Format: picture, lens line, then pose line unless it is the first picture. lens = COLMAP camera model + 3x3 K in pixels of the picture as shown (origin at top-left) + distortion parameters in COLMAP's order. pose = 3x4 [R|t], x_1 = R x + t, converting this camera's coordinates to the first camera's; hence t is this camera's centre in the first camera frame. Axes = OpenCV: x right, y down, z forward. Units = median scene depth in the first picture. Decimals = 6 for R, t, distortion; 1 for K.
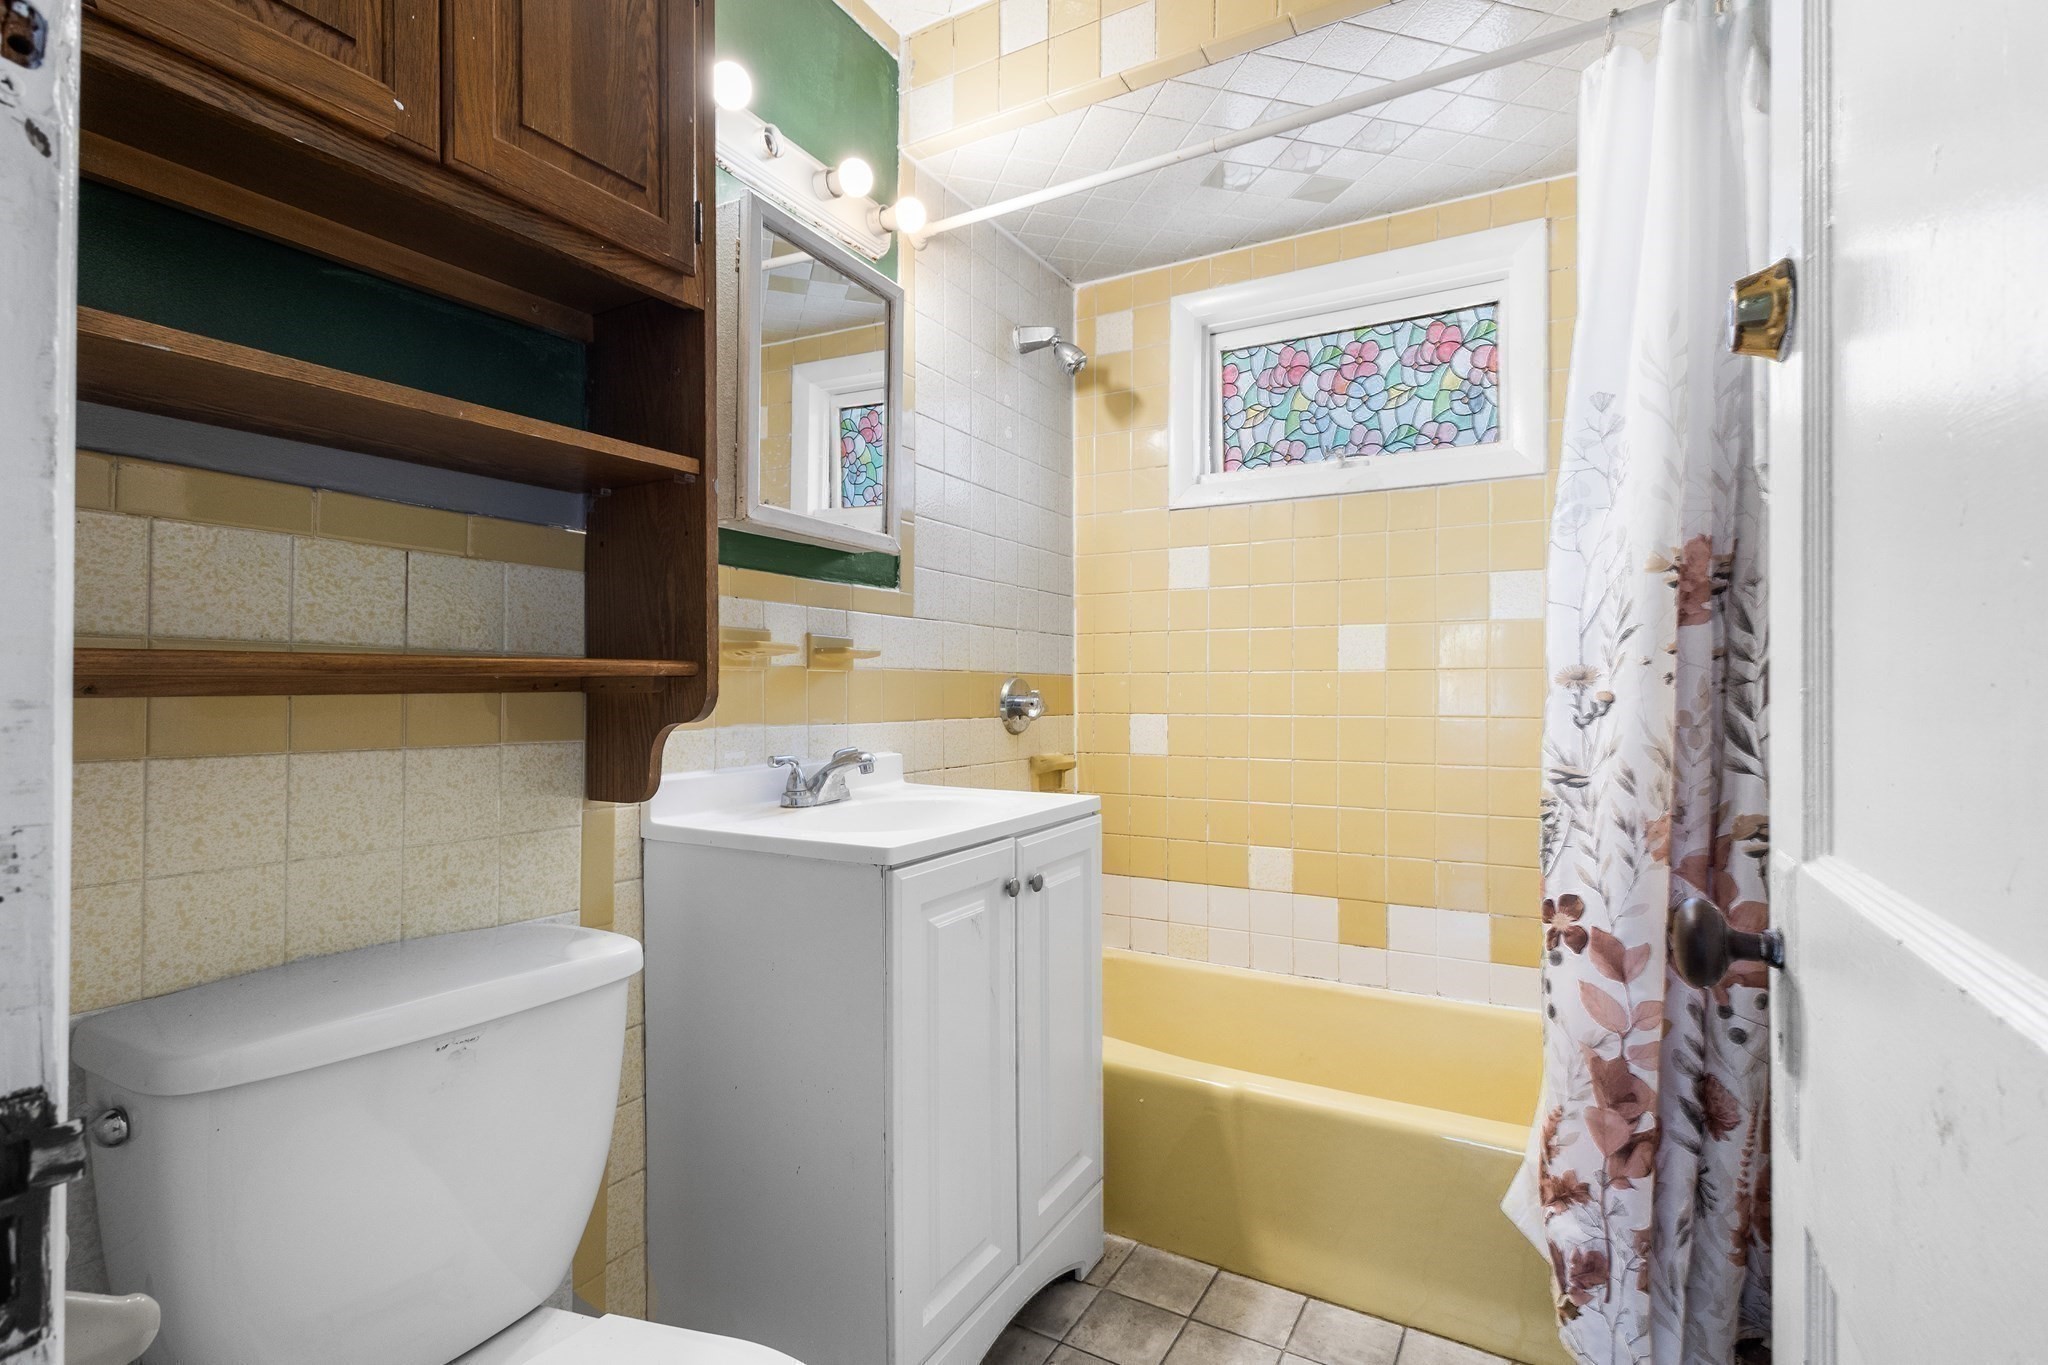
lens RADIAL K [[946.7, 0, 1024.3], [0, 946.7, 681.5], [0, 0, 1]] dist [0.009306, -0.004140]
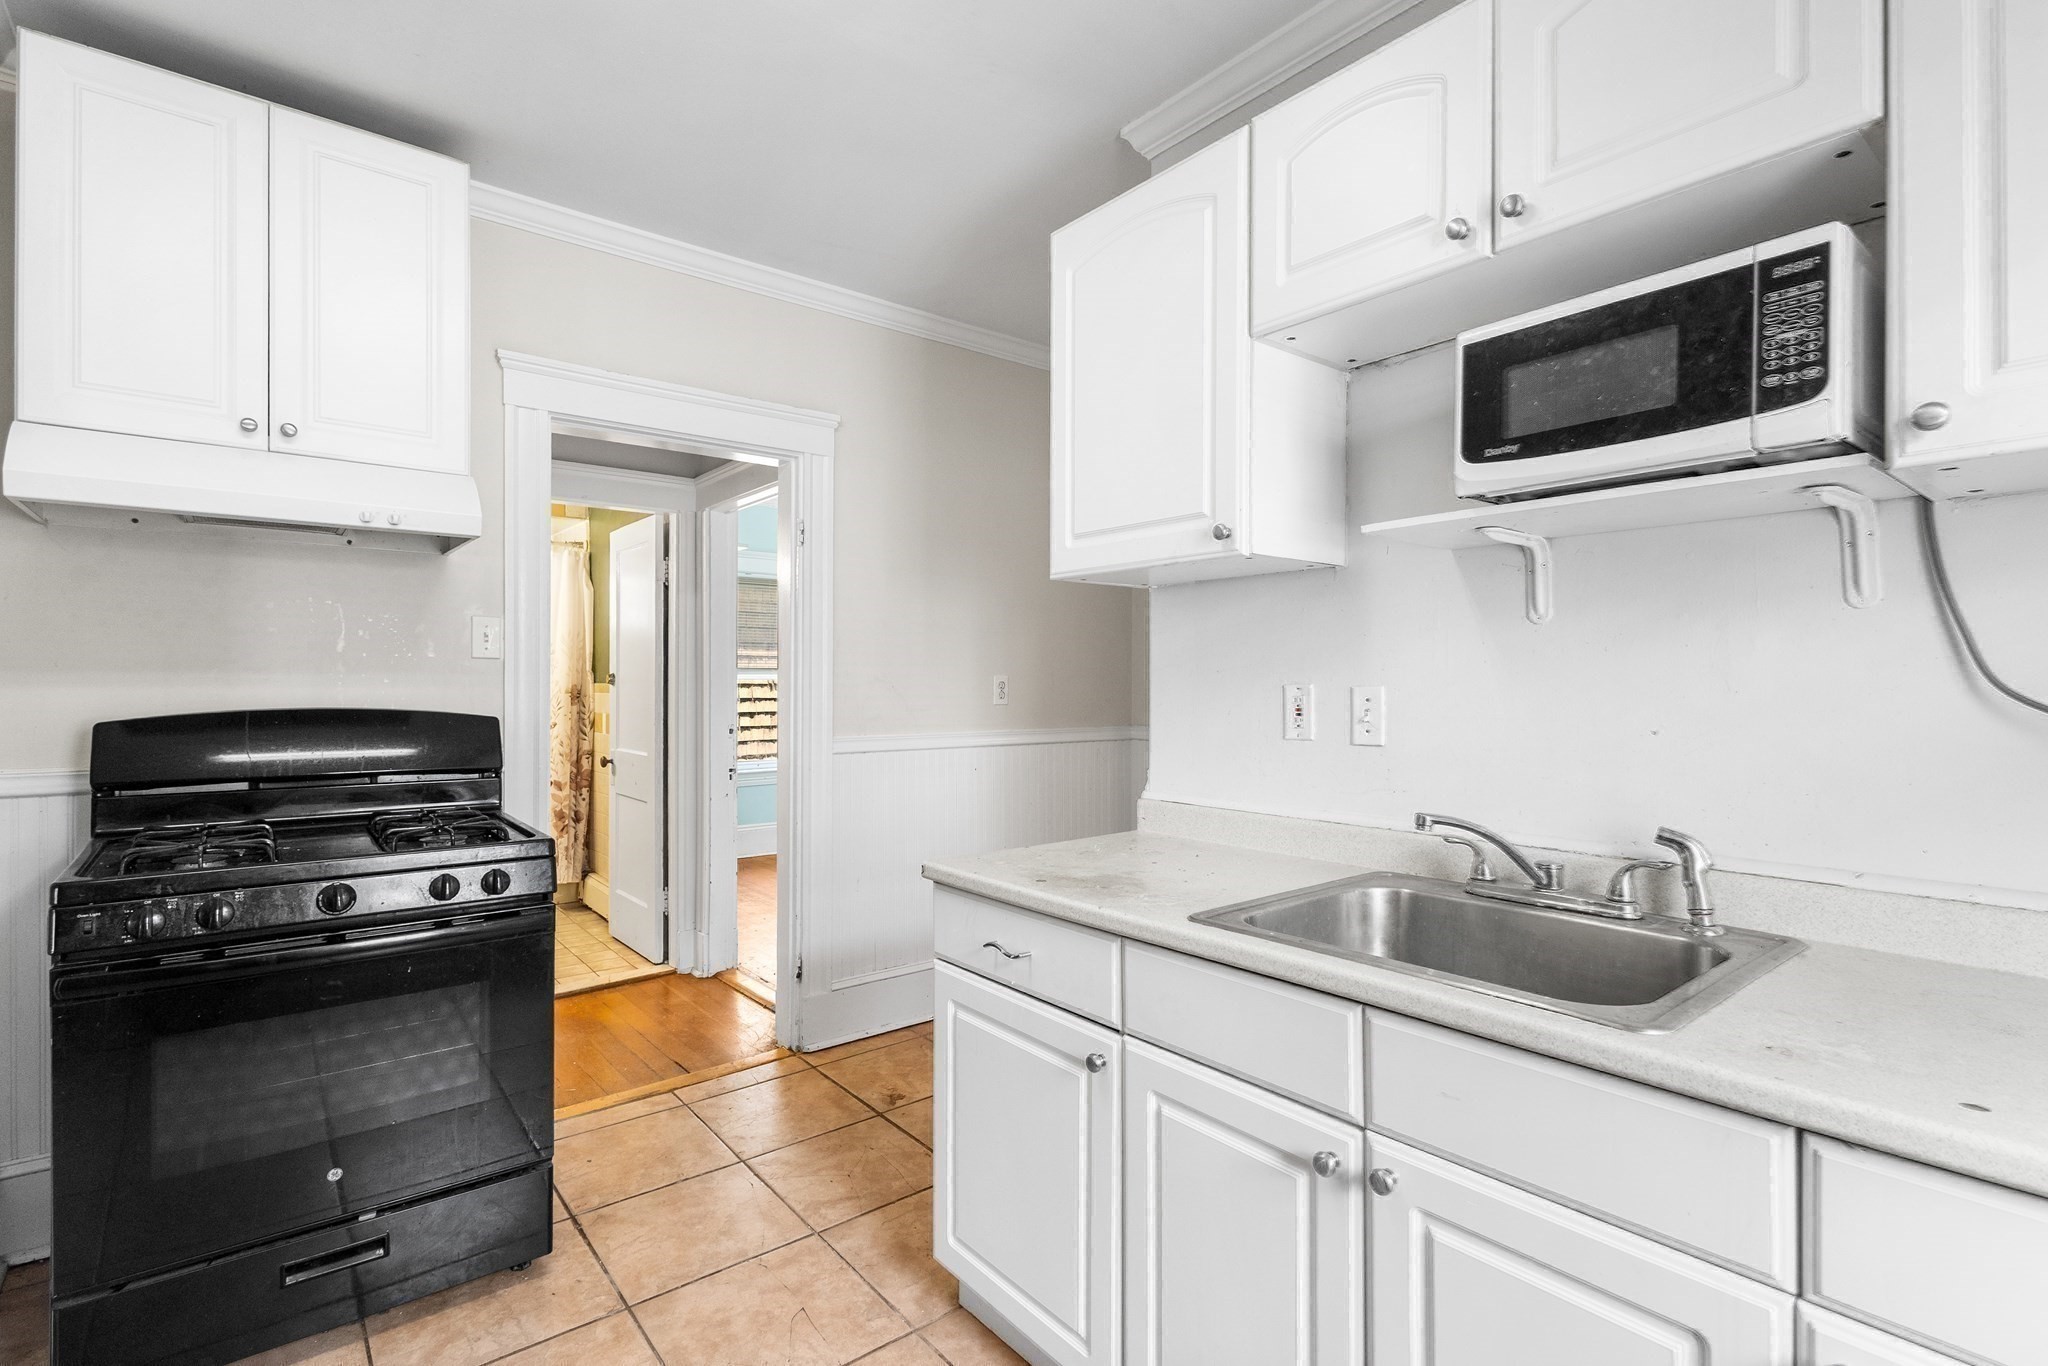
lens RADIAL K [[946.7, 0, 1026.0], [0, 946.7, 686.8], [0, 0, 1]] dist [0.009306, -0.004140]
pose [[0.358686, 0.002316, 0.933455, -2.562280], [-0.009187, 0.999957, 0.001049, -0.170642], [-0.933413, -0.008952, 0.358692, -2.435462]]
